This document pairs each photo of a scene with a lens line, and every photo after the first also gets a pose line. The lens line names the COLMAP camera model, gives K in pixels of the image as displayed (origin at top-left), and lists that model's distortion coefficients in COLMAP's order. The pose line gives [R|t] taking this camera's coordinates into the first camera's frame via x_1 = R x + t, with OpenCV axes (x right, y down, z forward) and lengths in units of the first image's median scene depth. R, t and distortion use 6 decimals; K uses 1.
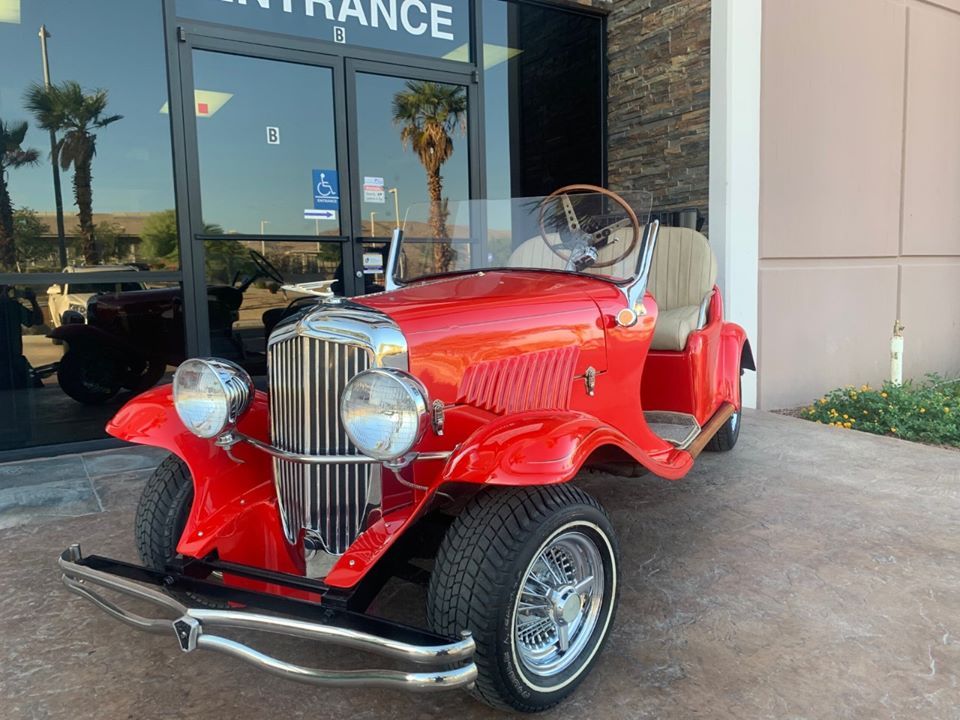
lens RADIAL K [[746.3, 0, 480.0], [0, 746.3, 360.0], [0, 0, 1]] dist [-0.000793, 0.041197]
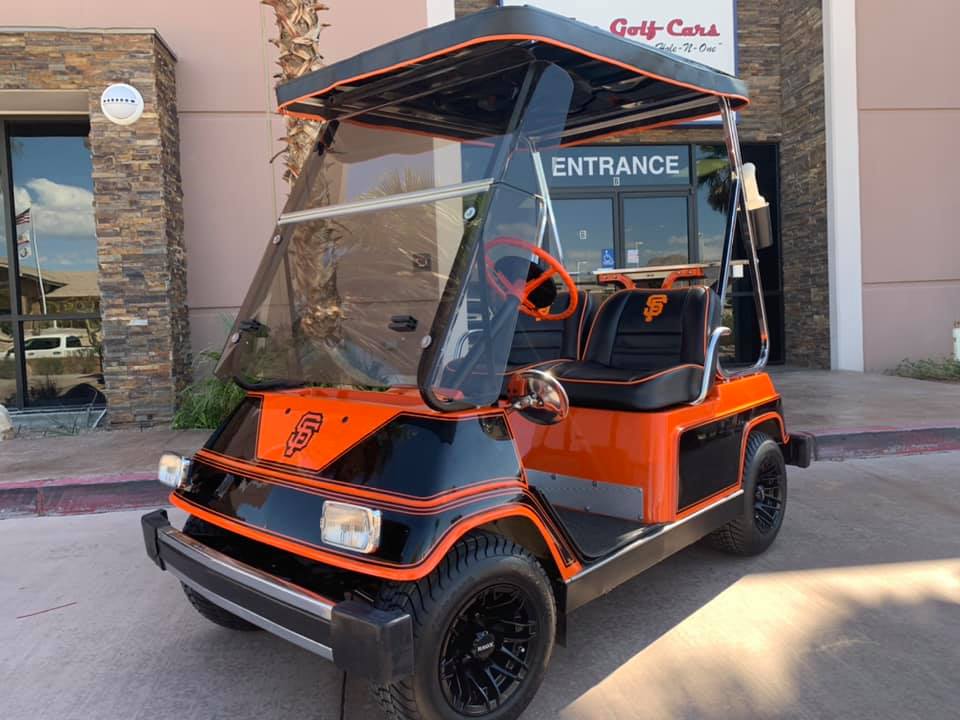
lens RADIAL K [[746.3, 0, 480.0], [0, 746.3, 360.0], [0, 0, 1]] dist [-0.000793, 0.041197]
pose [[0.911924, 0.004171, -0.410337, 0.279013], [-0.023173, 0.998876, -0.041346, 0.125475], [0.409704, 0.047213, 0.910996, -0.880142]]
